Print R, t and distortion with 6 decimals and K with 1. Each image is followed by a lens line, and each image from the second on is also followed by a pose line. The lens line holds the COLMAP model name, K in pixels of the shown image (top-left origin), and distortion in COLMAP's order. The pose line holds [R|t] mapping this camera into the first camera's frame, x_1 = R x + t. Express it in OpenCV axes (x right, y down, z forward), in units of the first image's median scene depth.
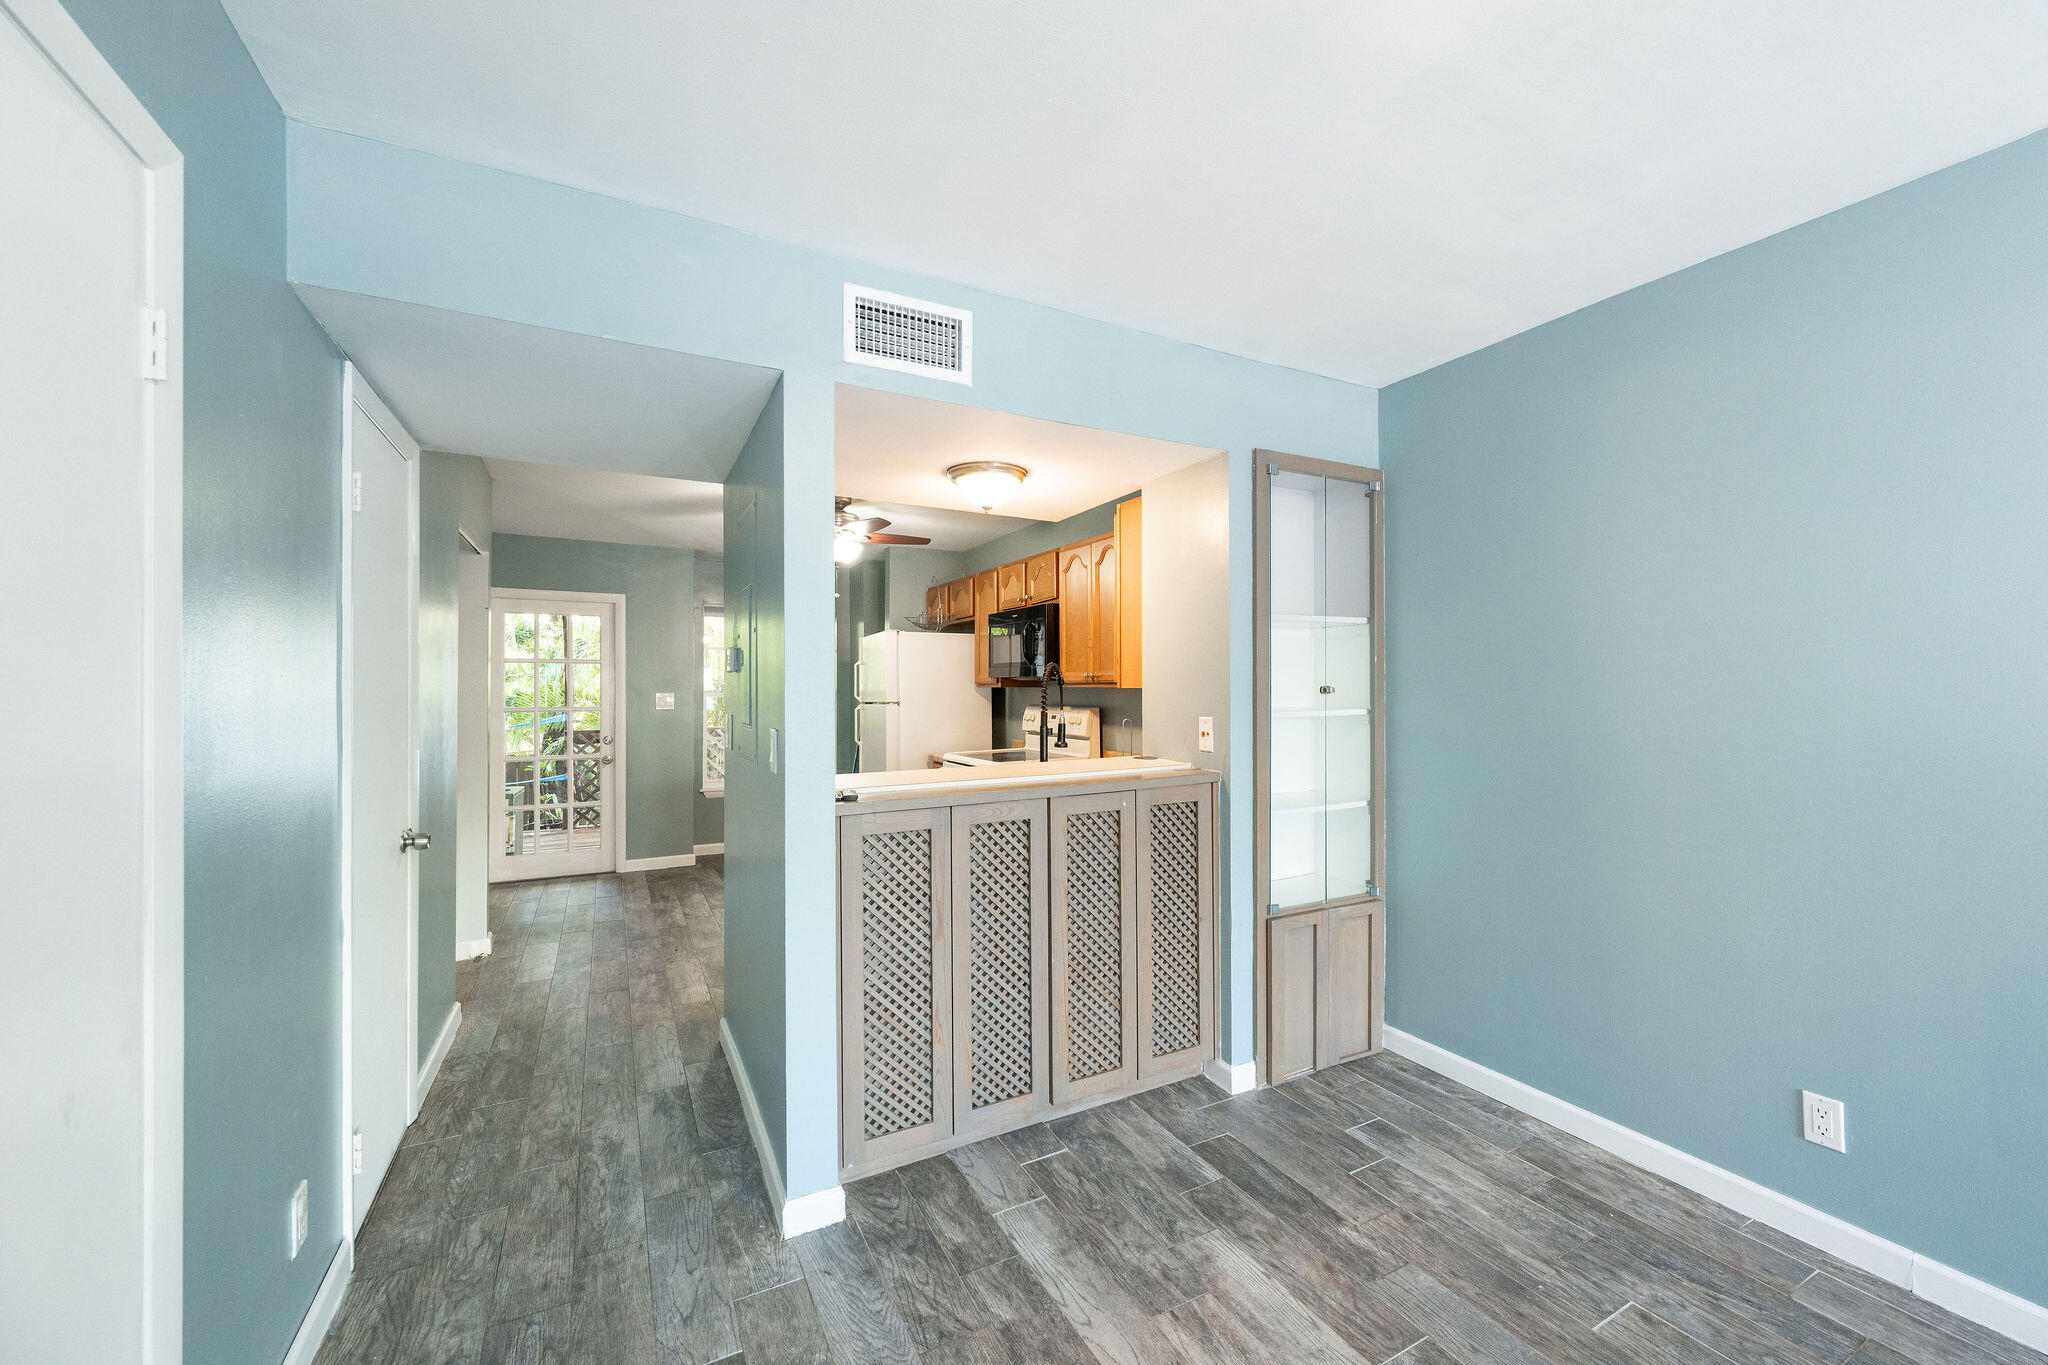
lens RADIAL K [[799.7, 0, 1022.8], [0, 799.7, 687.8], [0, 0, 1]] dist [-0.000662, -0.000116]
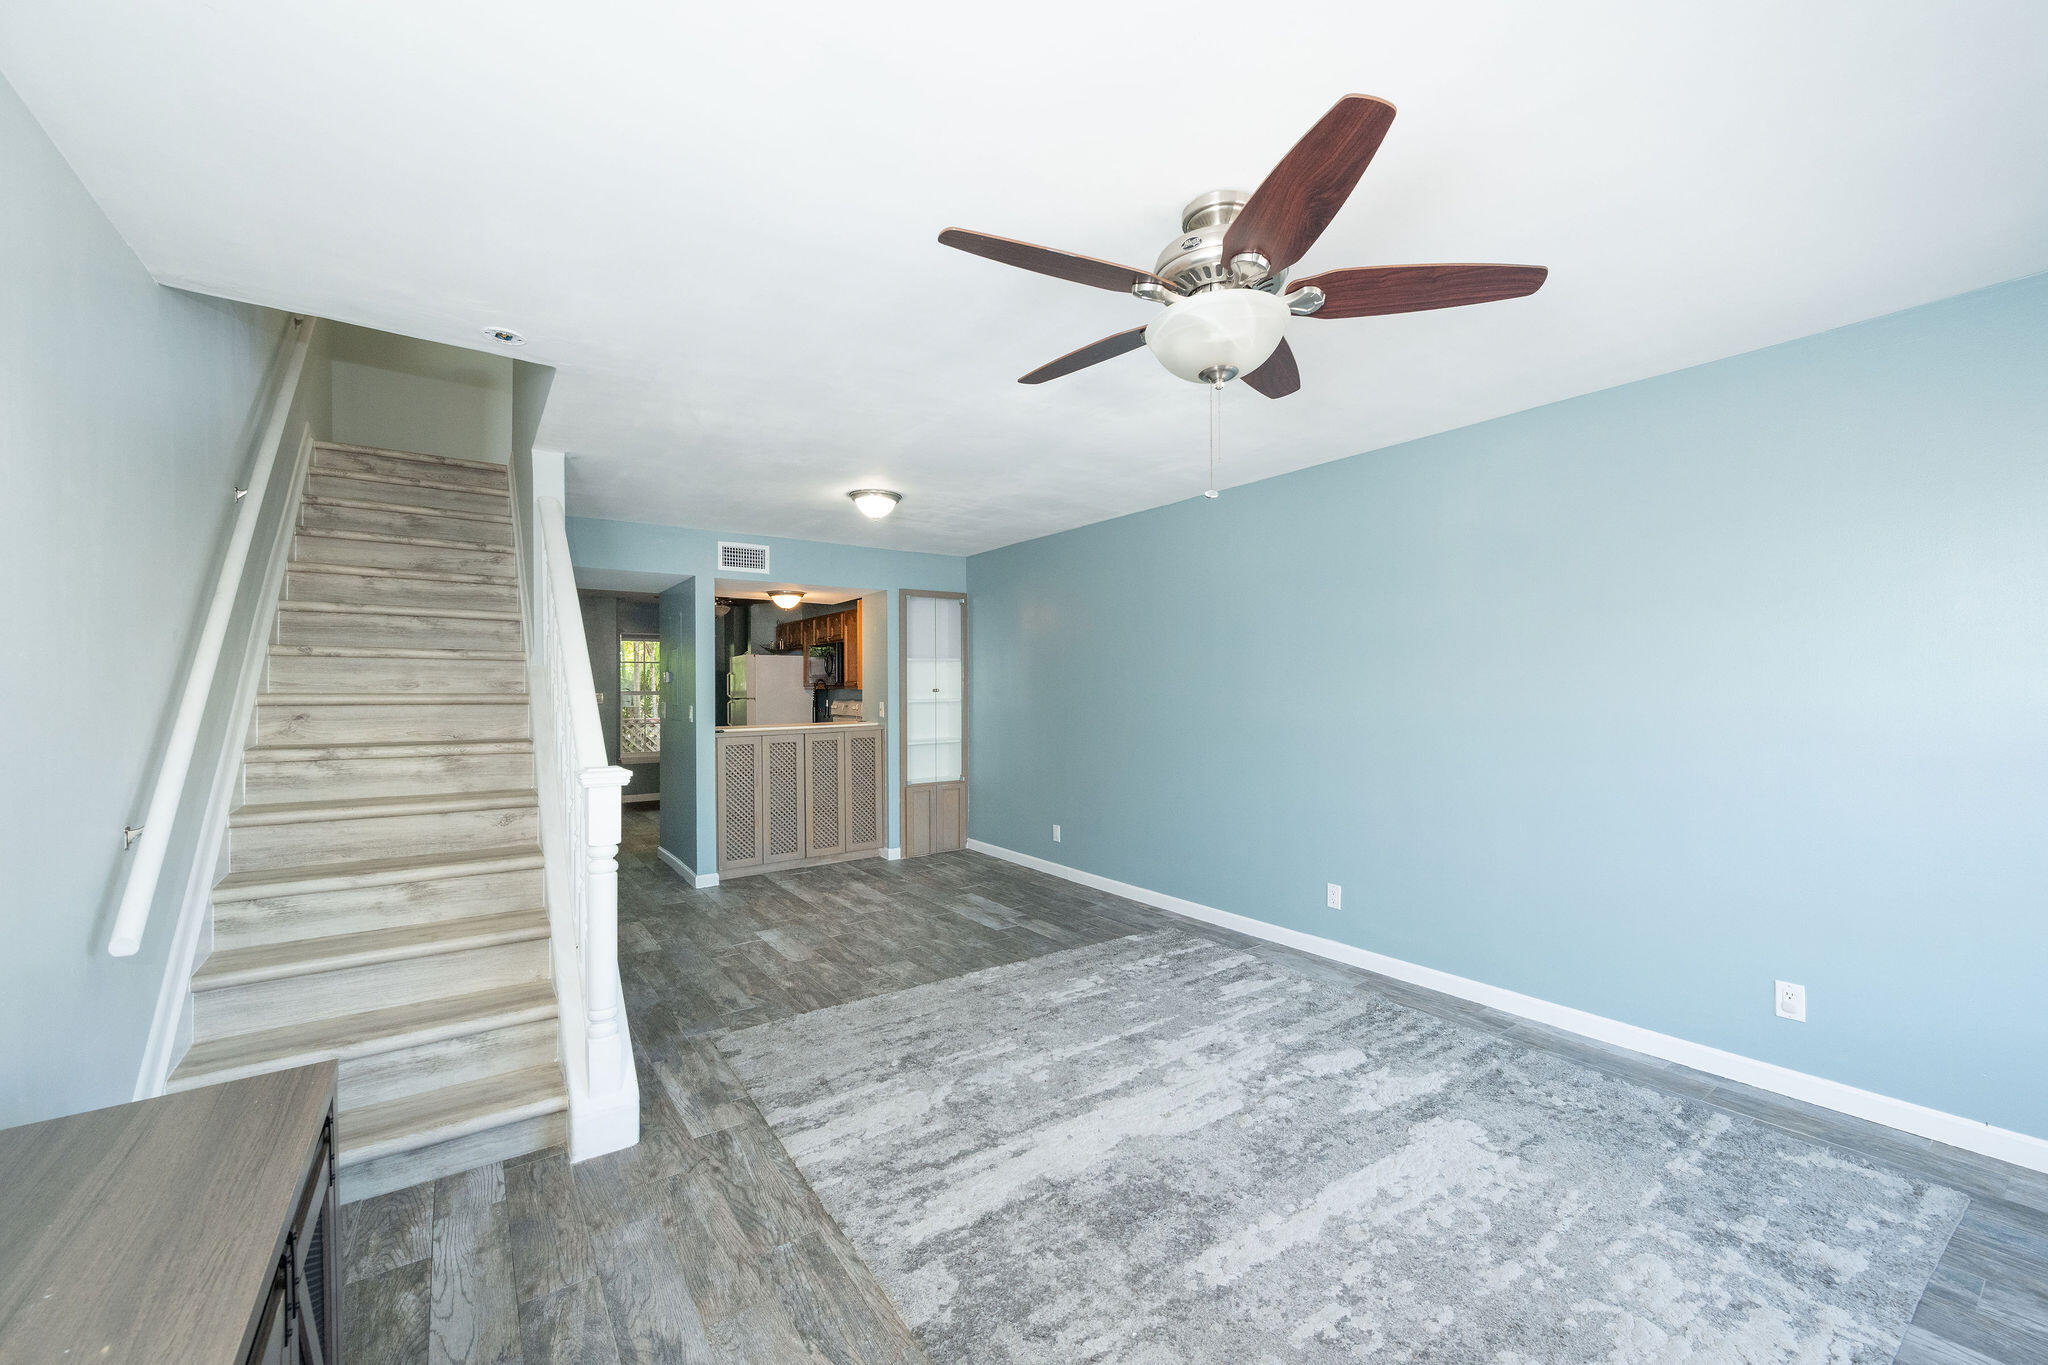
lens RADIAL K [[806.6, 0, 1029.1], [0, 806.6, 687.1], [0, 0, 1]] dist [-0.000985, -0.000070]
pose [[0.989930, -0.001838, 0.141545, 0.334199], [0.001785, 0.999998, 0.000501, -0.008171], [-0.141545, -0.000243, 0.989932, -1.432640]]
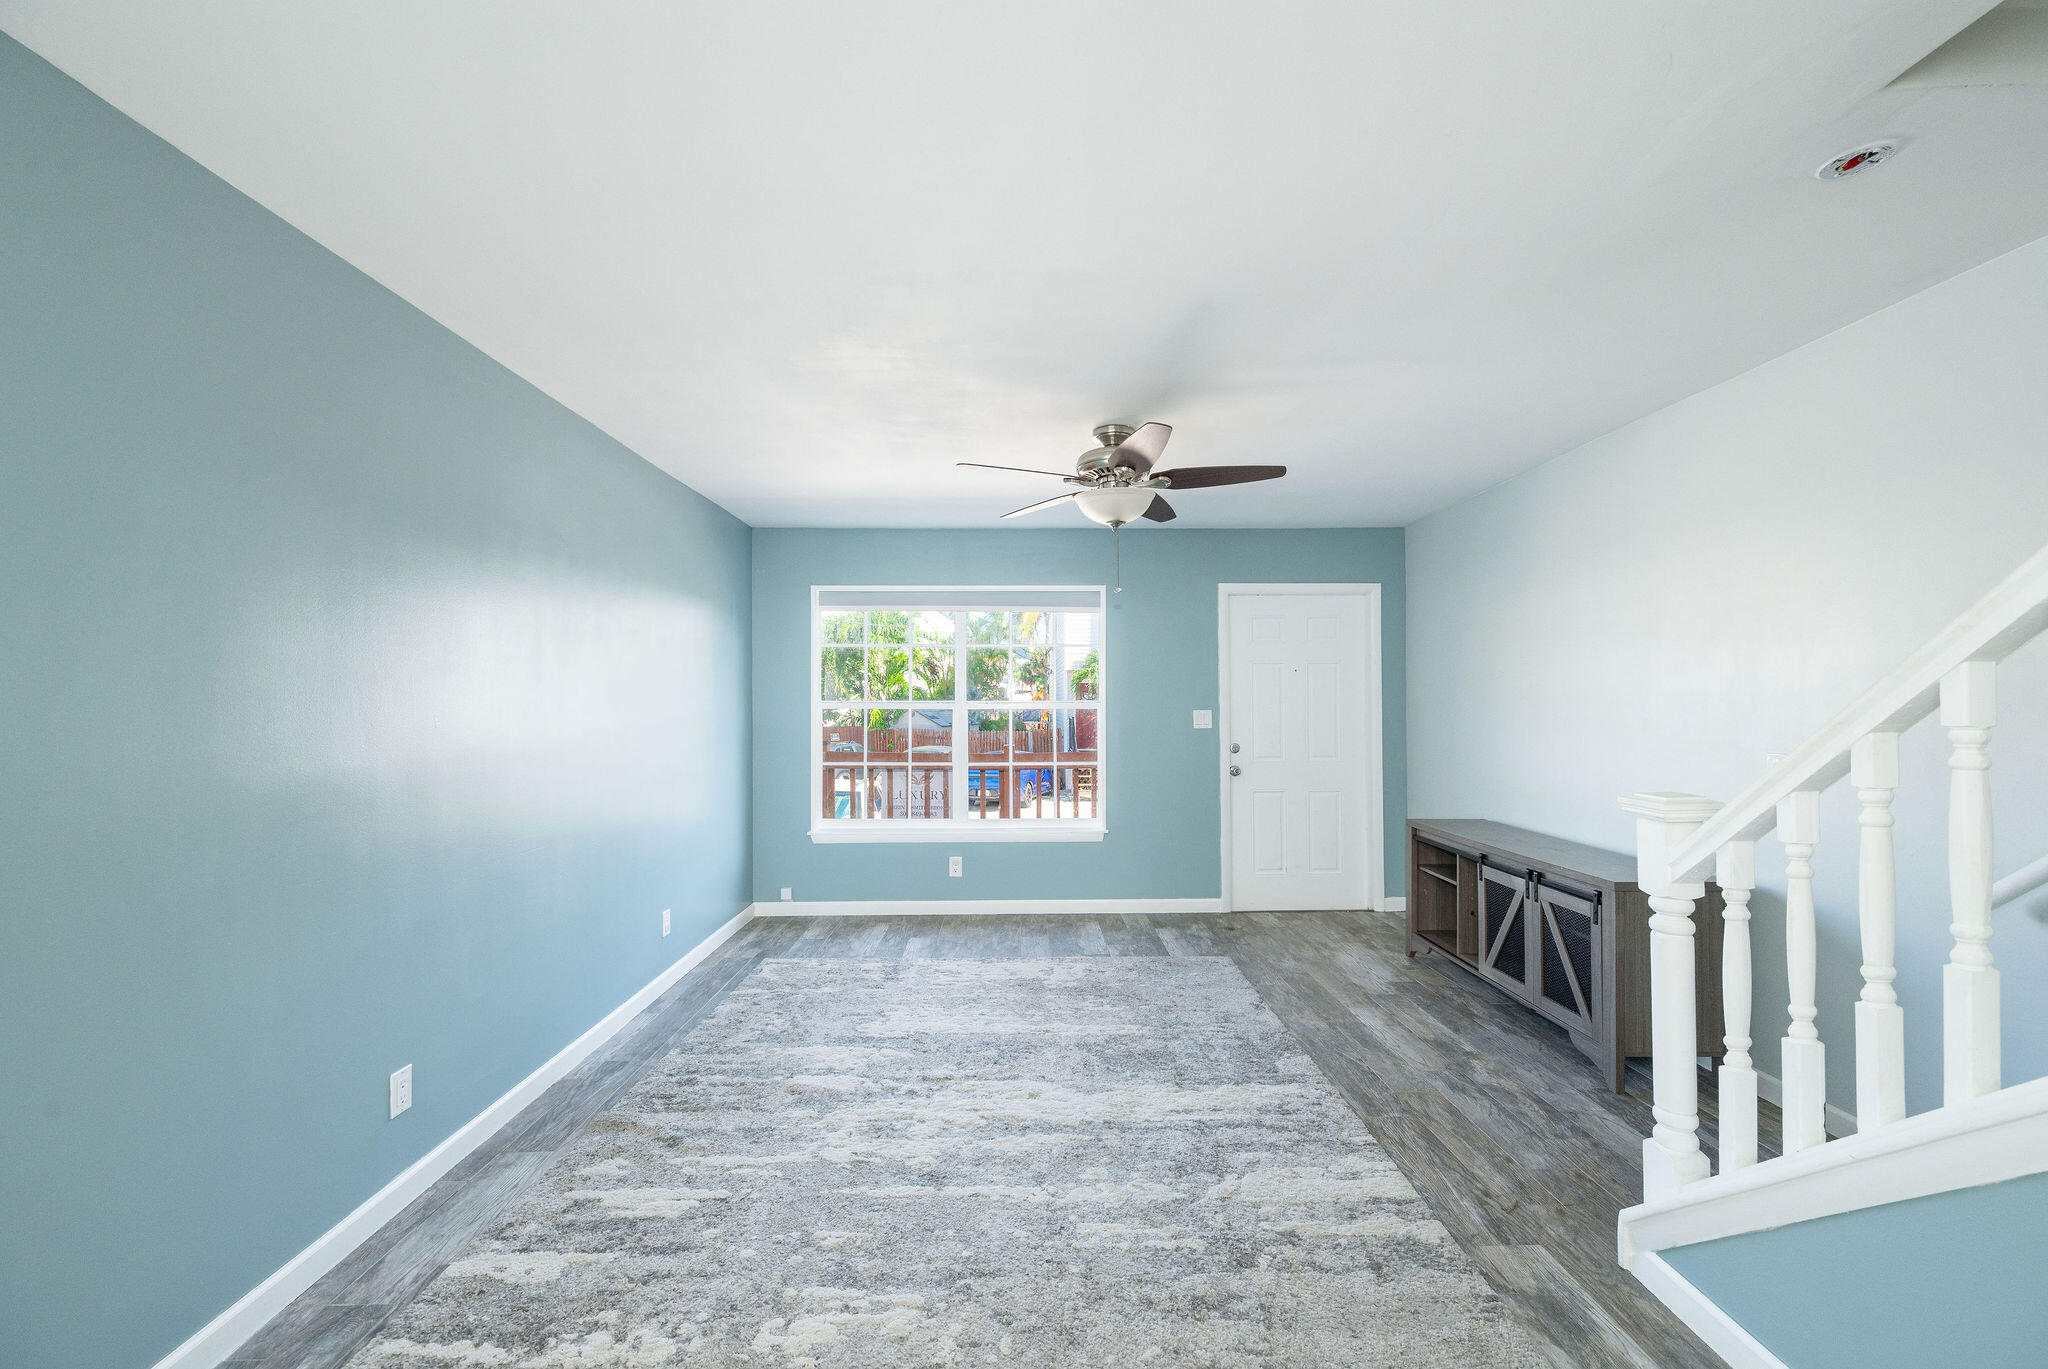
lens RADIAL K [[803.3, 0, 1025.0], [0, 803.3, 698.9], [0, 0, 1]] dist [-0.001255, -0.000199]
pose [[-0.892345, 0.016003, 0.451070, 0.168357], [0.012848, 0.999867, -0.010055, 0.000082], [-0.451171, -0.003177, -0.892432, 0.406390]]
